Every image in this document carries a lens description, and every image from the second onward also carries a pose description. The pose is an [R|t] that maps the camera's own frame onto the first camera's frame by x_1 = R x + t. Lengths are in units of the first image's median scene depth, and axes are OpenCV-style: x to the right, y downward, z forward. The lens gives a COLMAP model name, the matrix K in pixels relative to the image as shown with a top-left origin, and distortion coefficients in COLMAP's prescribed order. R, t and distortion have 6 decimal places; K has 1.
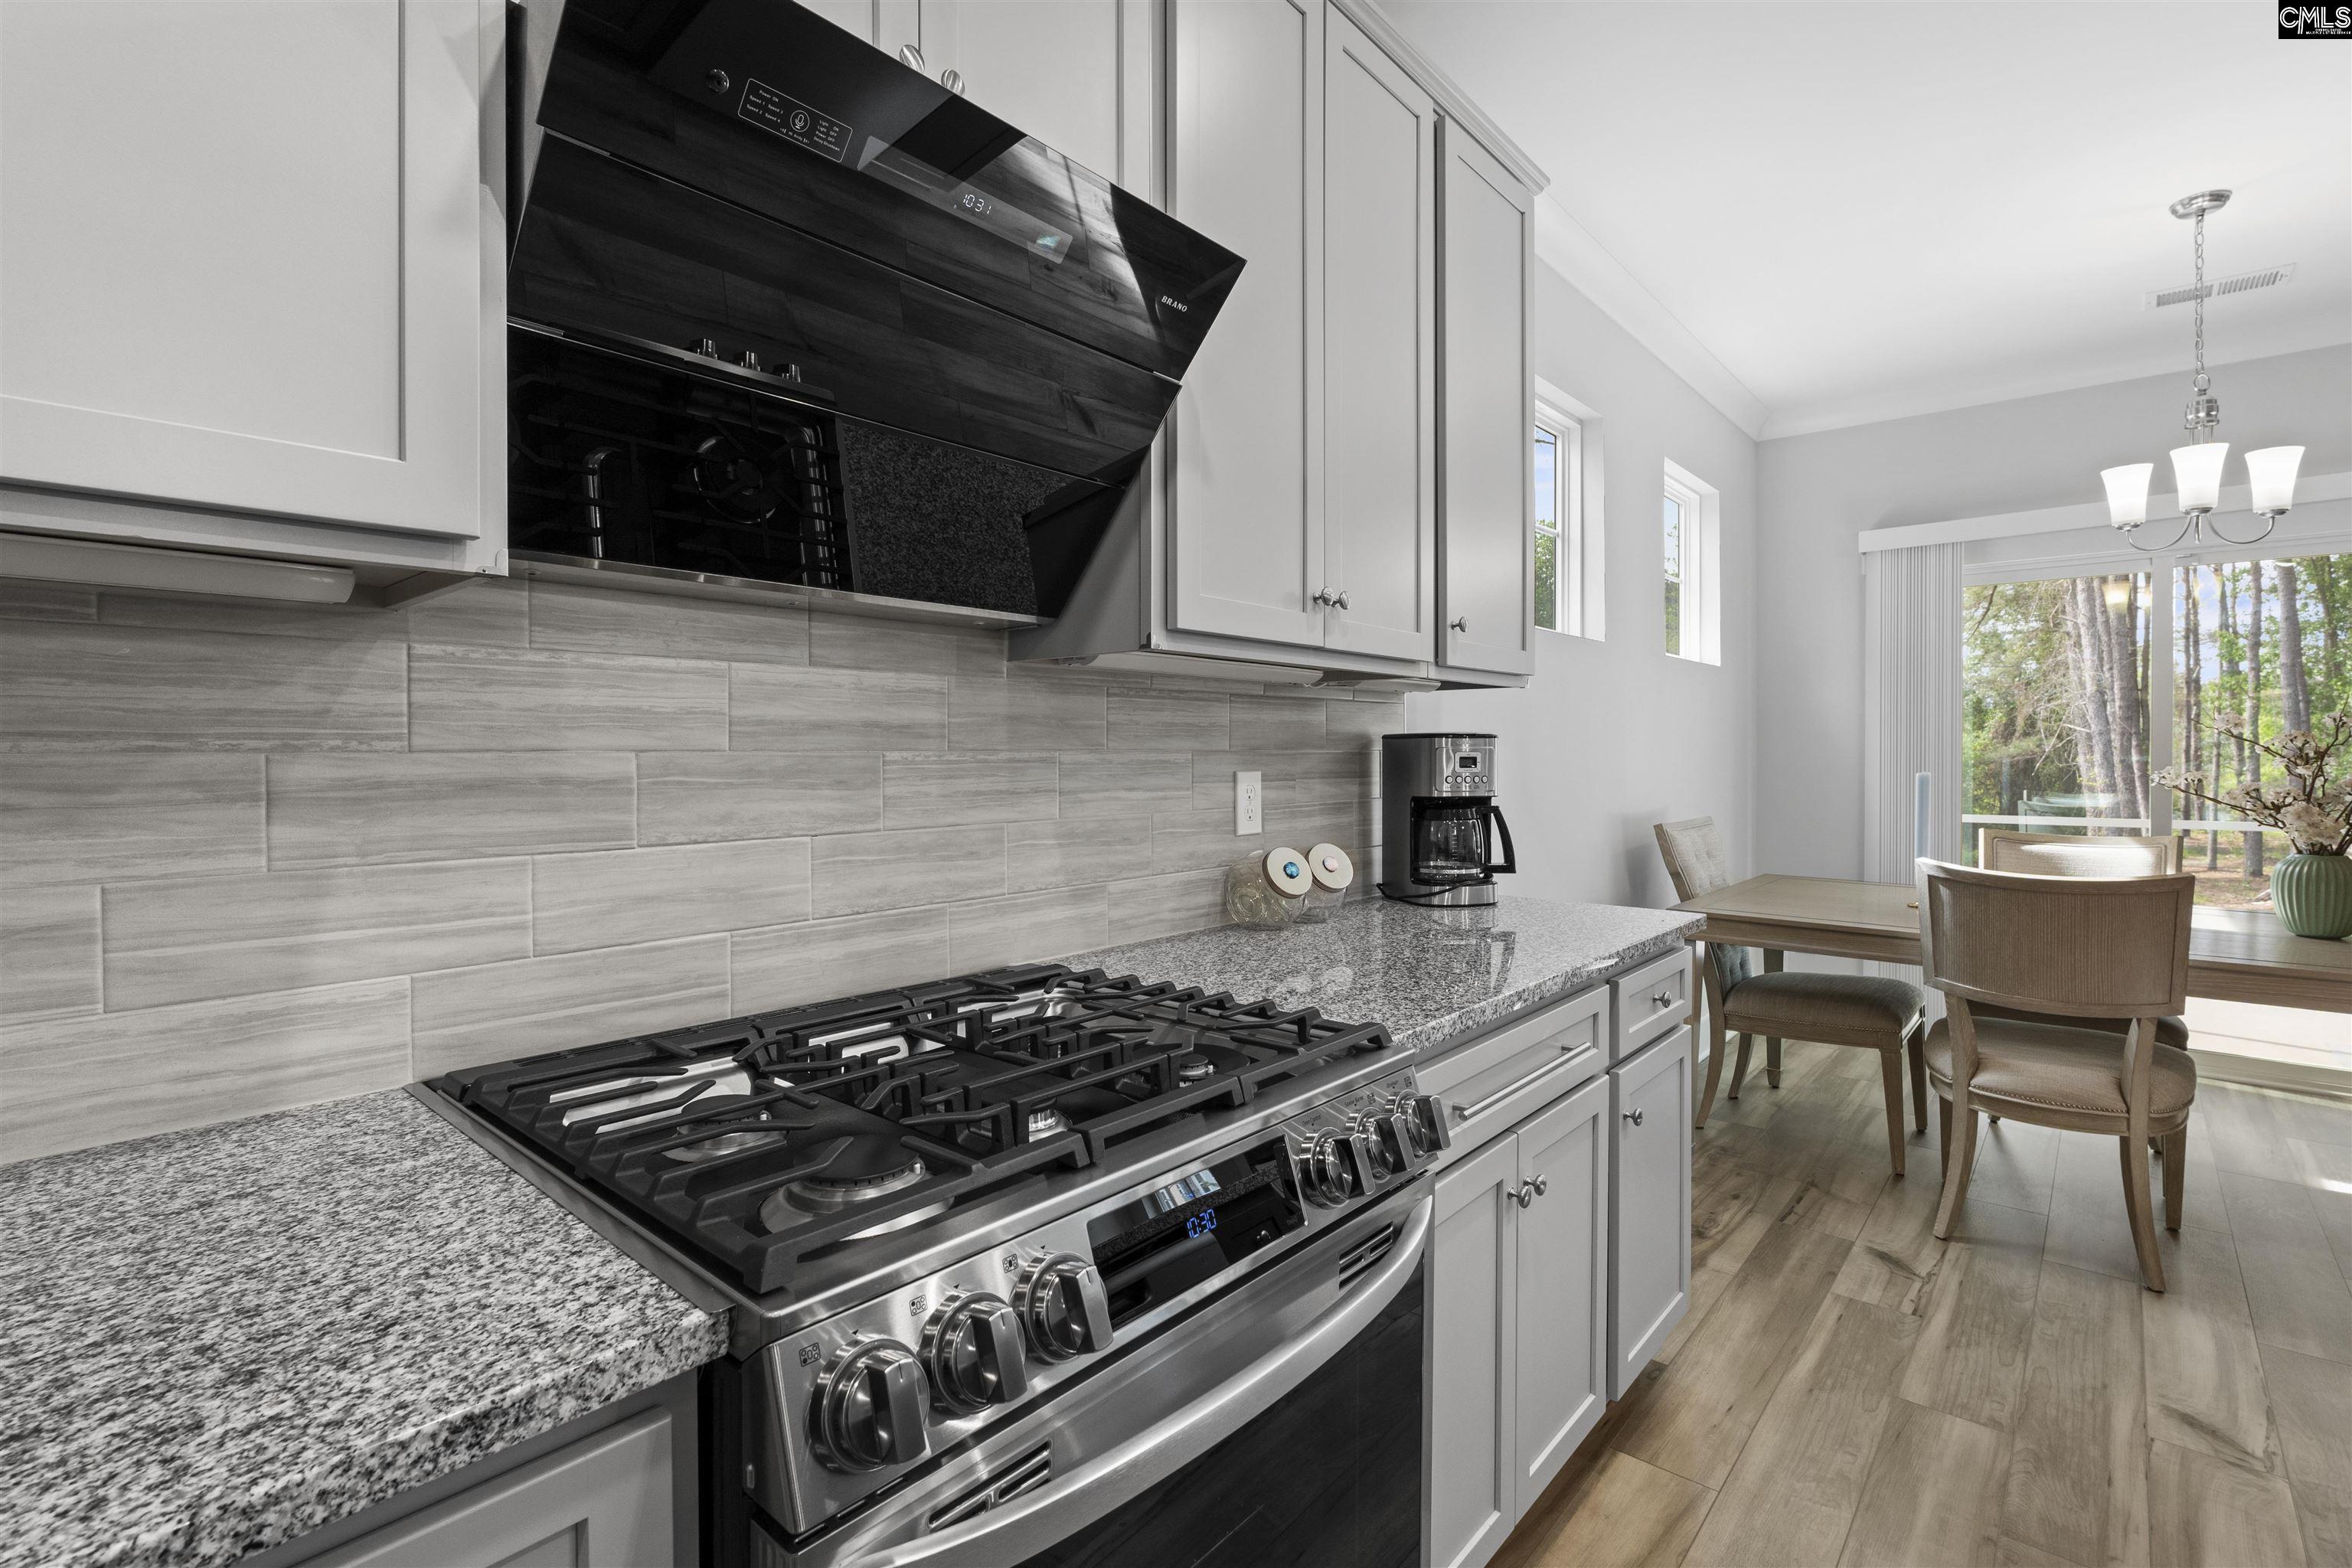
lens RADIAL K [[1079.2, 0, 1167.5], [0, 1079.2, 767.1], [0, 0, 1]] dist [-0.011383, -0.001332]
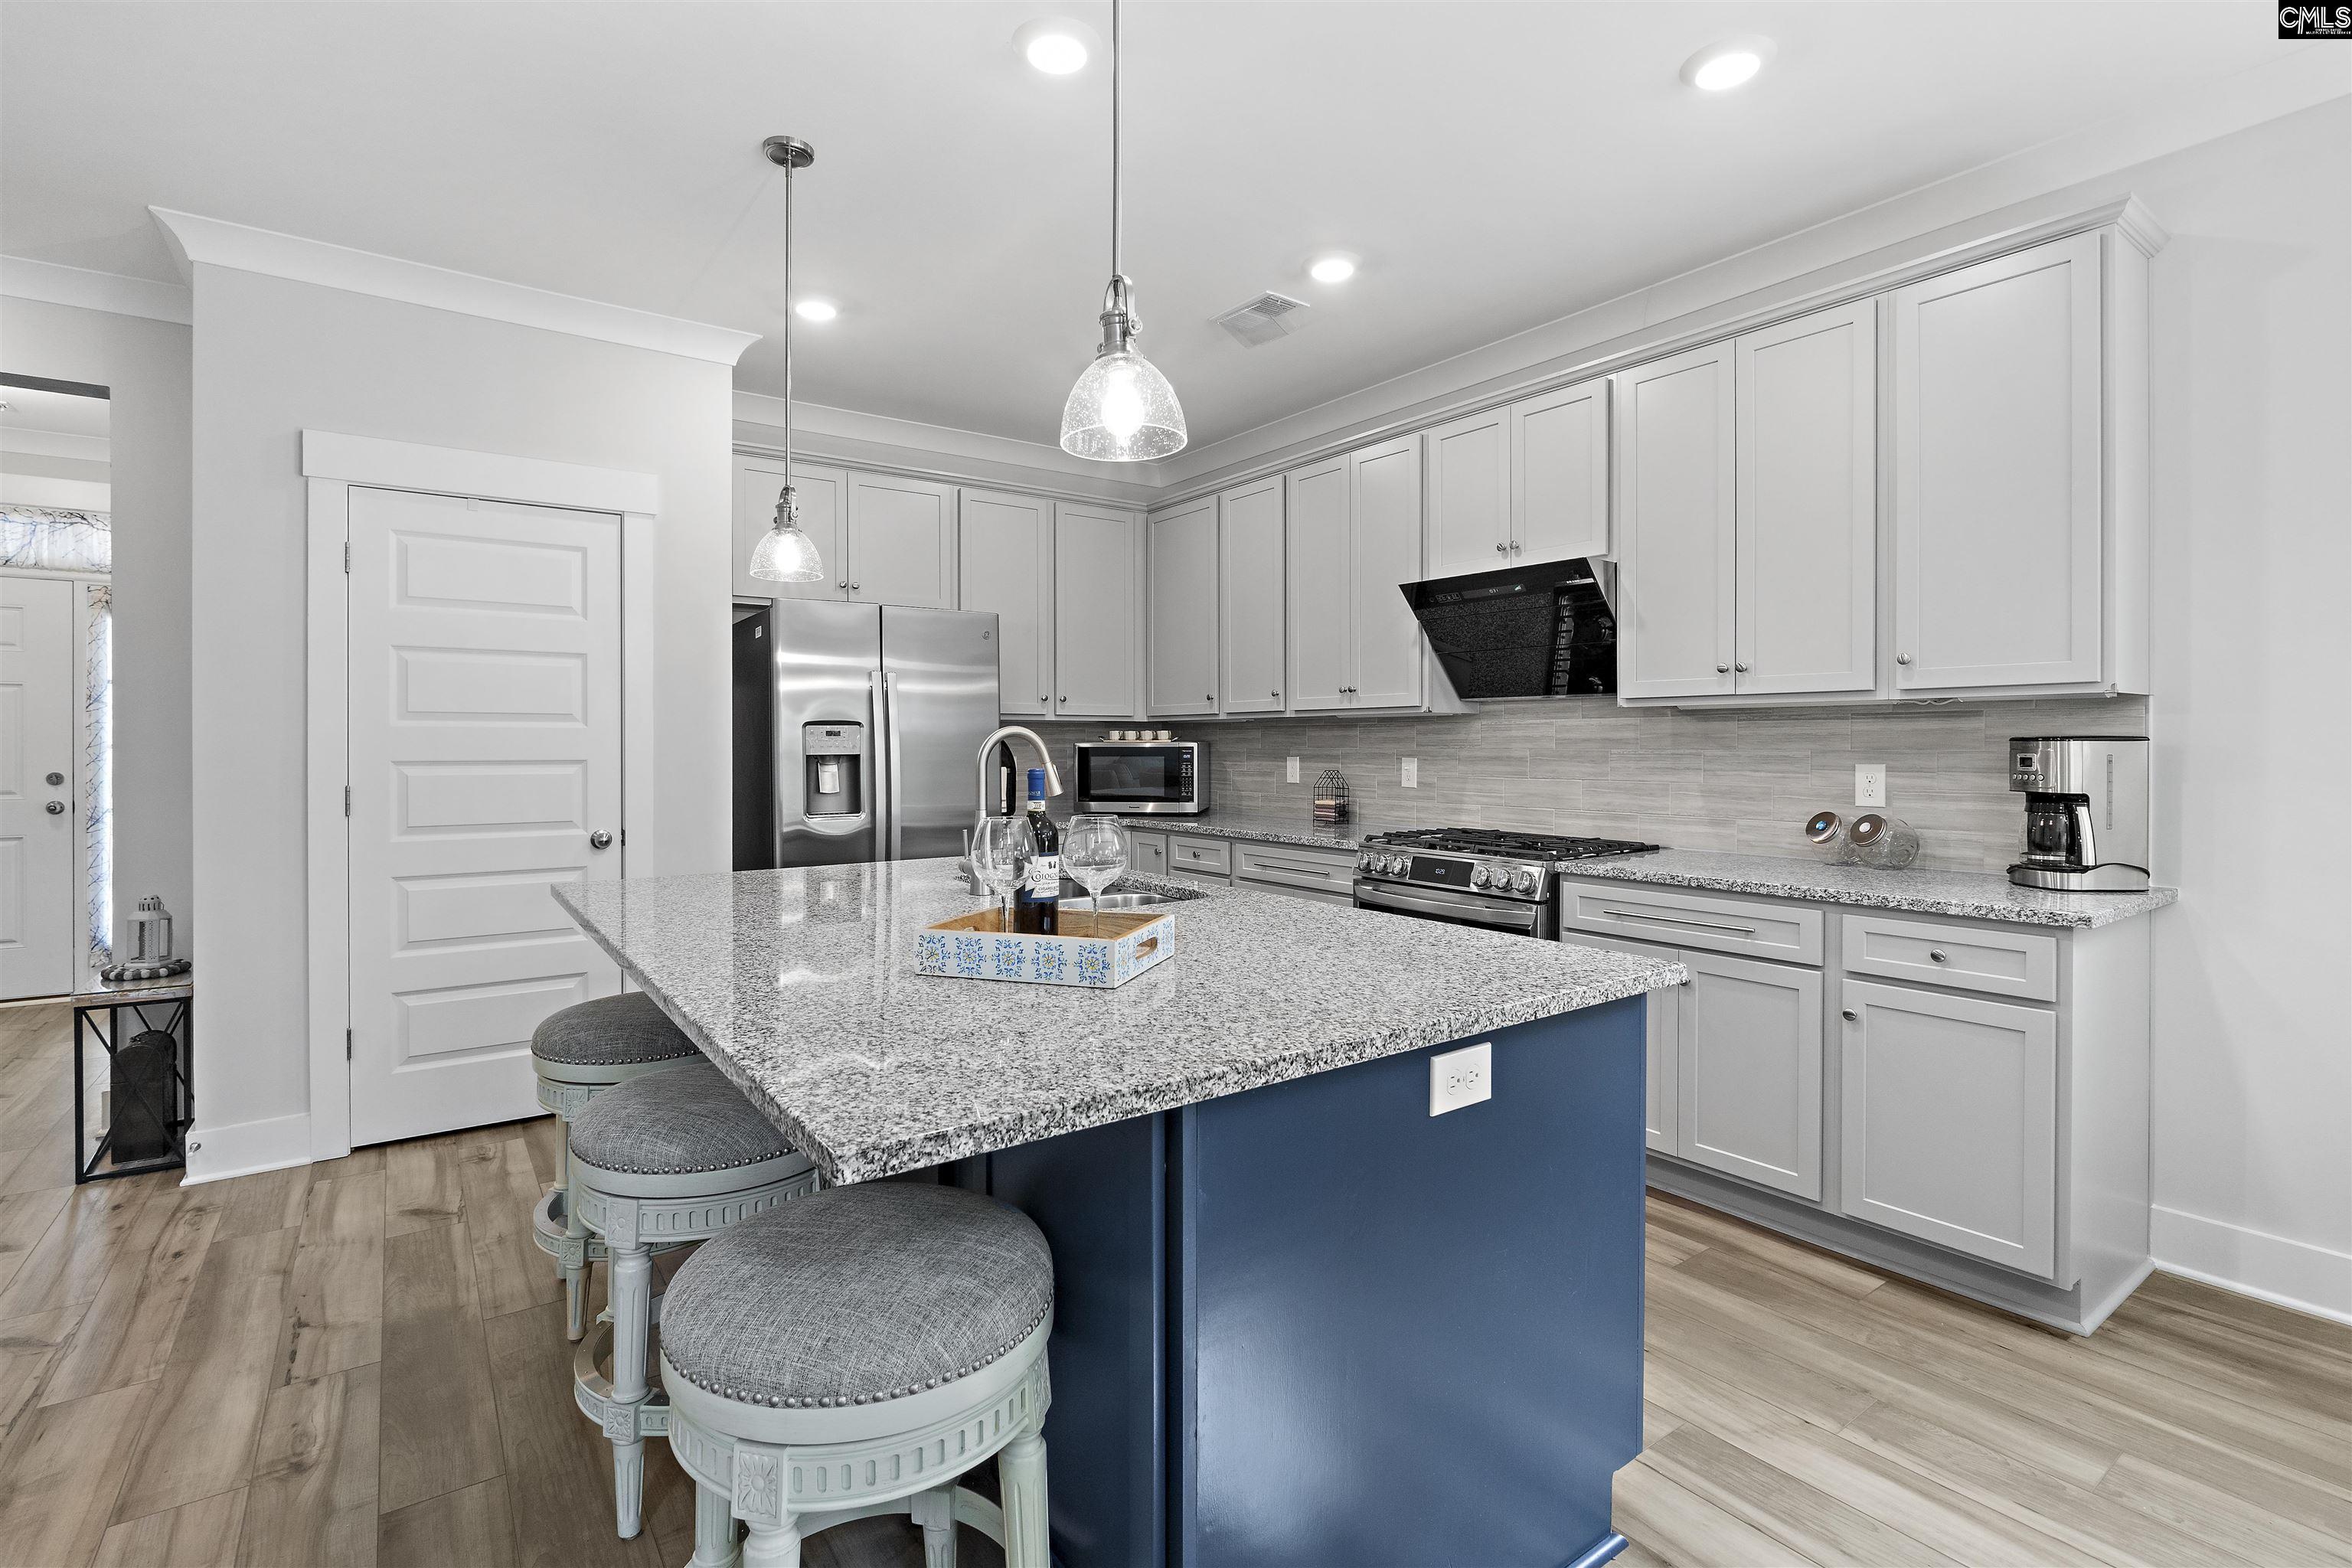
lens RADIAL K [[1079.2, 0, 1165.7], [0, 1079.2, 753.0], [0, 0, 1]] dist [-0.011383, -0.001332]
pose [[-0.222754, 0.007989, -0.974842, 2.377586], [-0.014834, 0.999823, 0.011584, -0.019383], [0.974762, 0.017041, -0.222596, 0.522487]]
